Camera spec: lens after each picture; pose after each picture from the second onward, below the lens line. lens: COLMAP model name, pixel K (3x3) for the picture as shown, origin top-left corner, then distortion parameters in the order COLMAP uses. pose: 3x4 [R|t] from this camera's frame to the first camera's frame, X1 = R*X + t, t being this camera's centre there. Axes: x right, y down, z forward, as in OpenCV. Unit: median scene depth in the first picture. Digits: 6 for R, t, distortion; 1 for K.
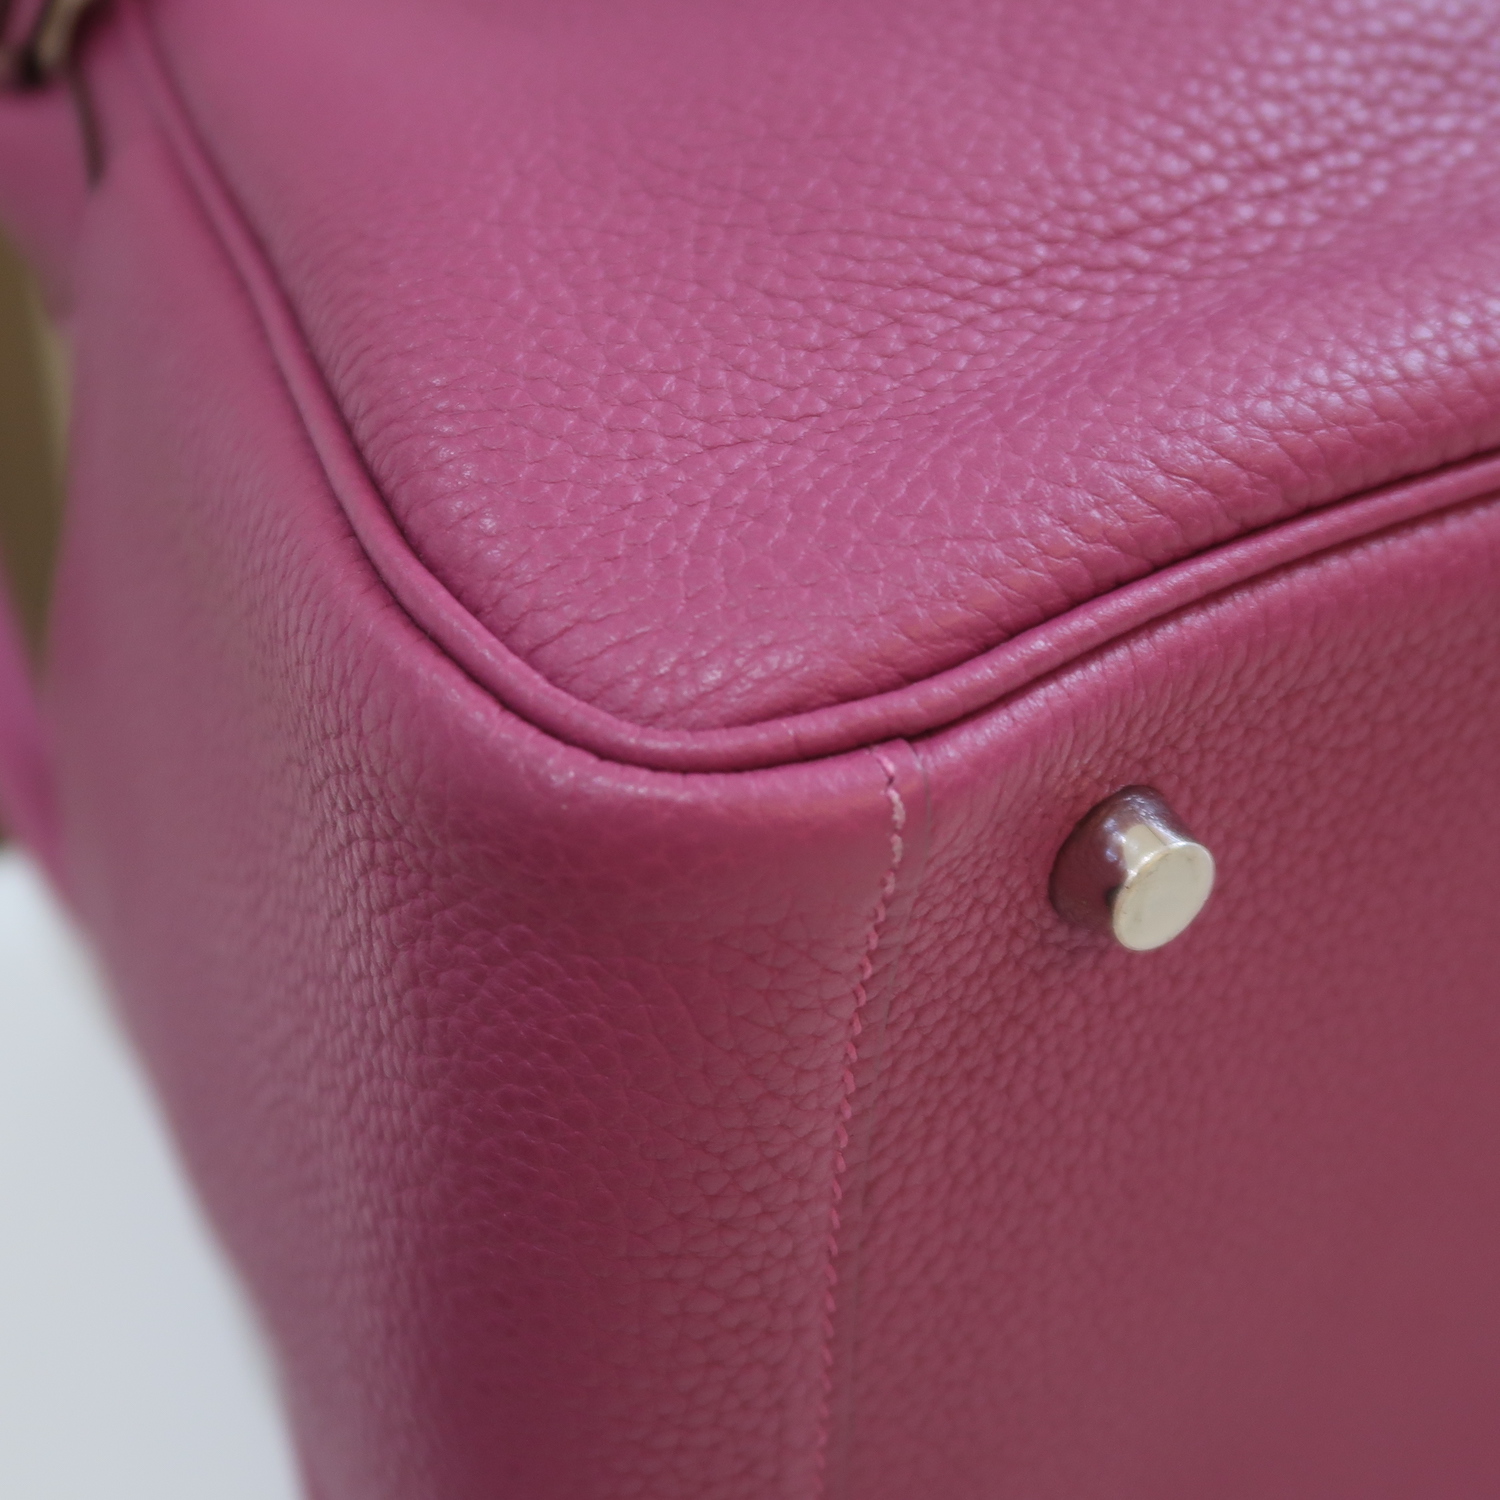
lens RADIAL K [[2867.2, 0, 753.1], [0, 2867.2, 748.7], [0, 0, 1]] dist [0.022196, 0.000000]
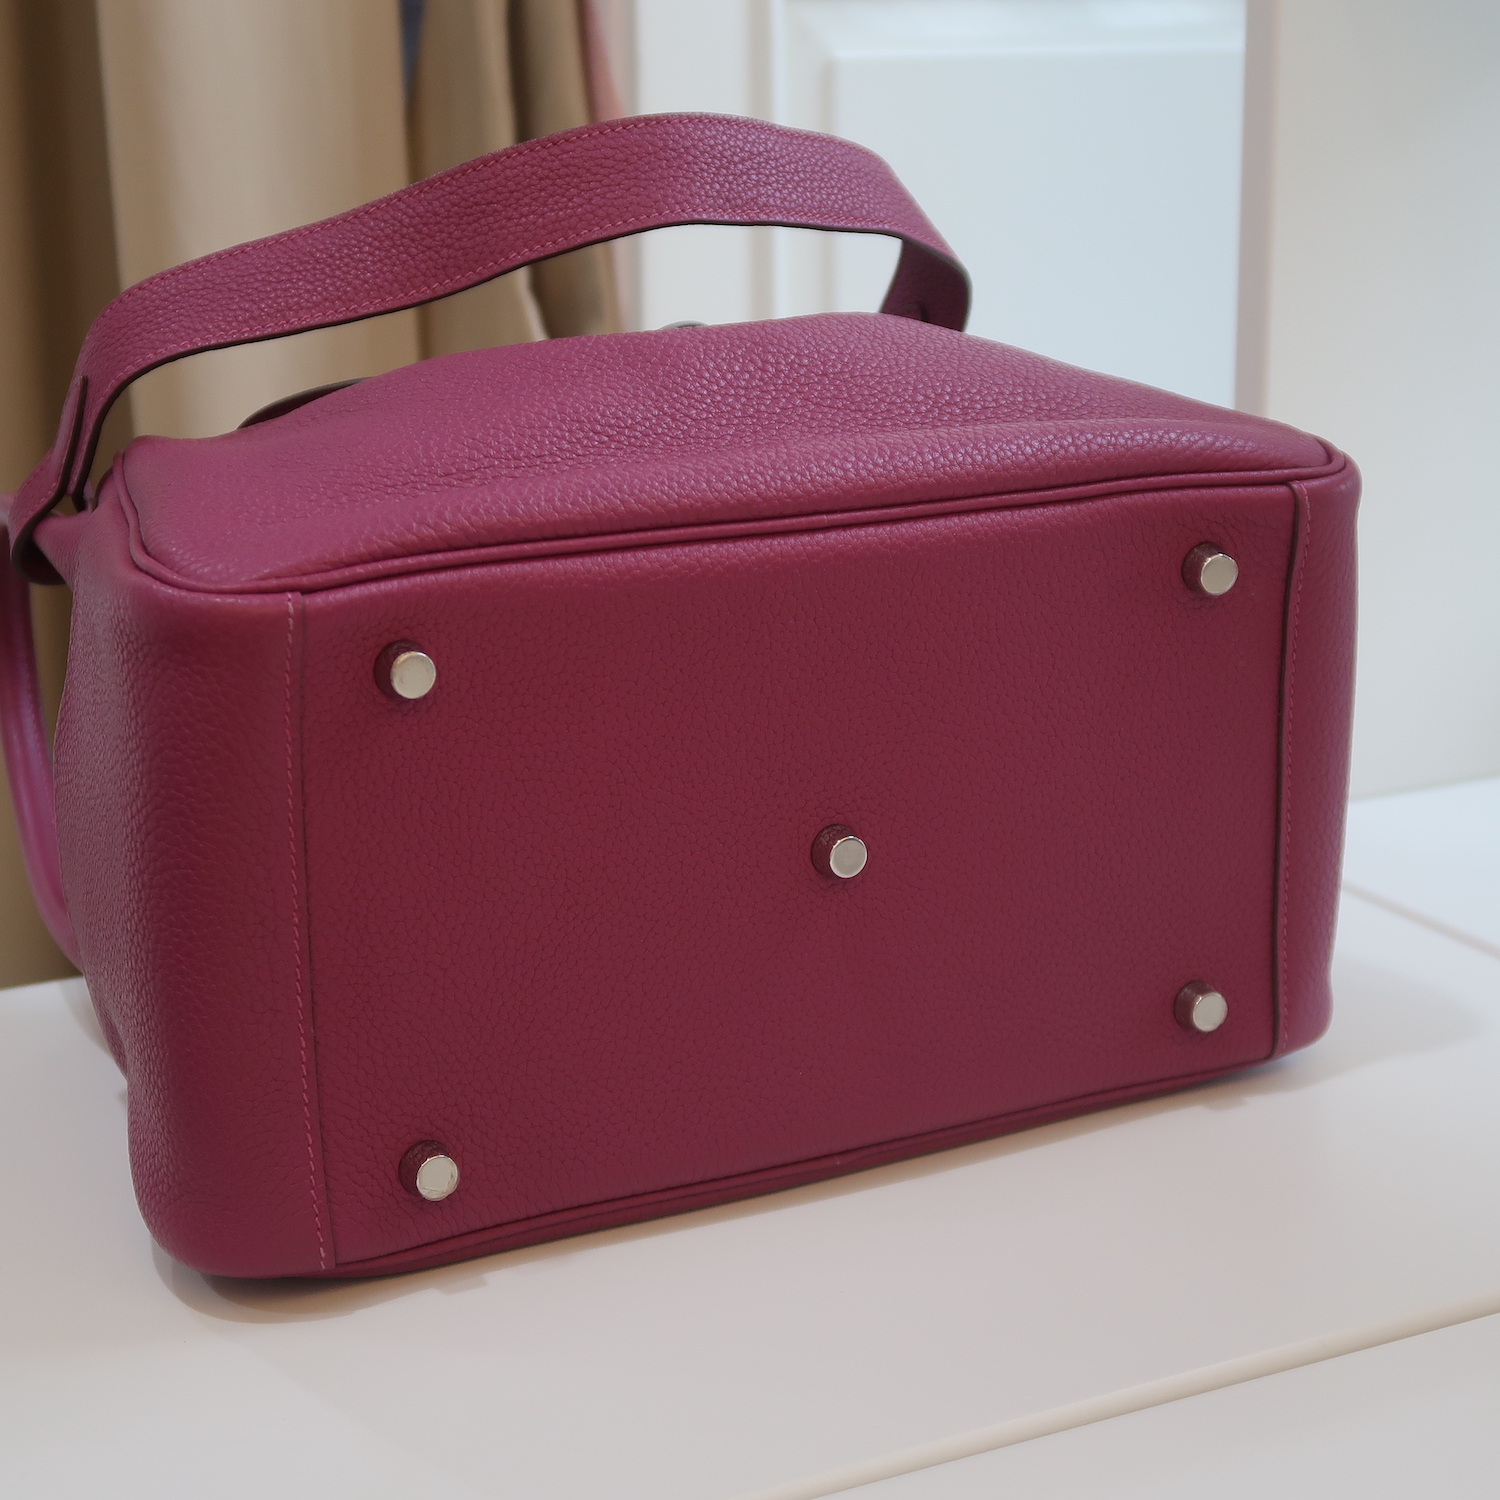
lens RADIAL K [[2867.2, 0, 747.7], [0, 2867.2, 750.4], [0, 0, 1]] dist [0.022196, 0.000000]
pose [[0.996807, -0.002454, -0.079811, 0.671670], [-0.022373, 0.950904, -0.308676, 0.942999], [0.076650, 0.309476, 0.947813, -1.499369]]
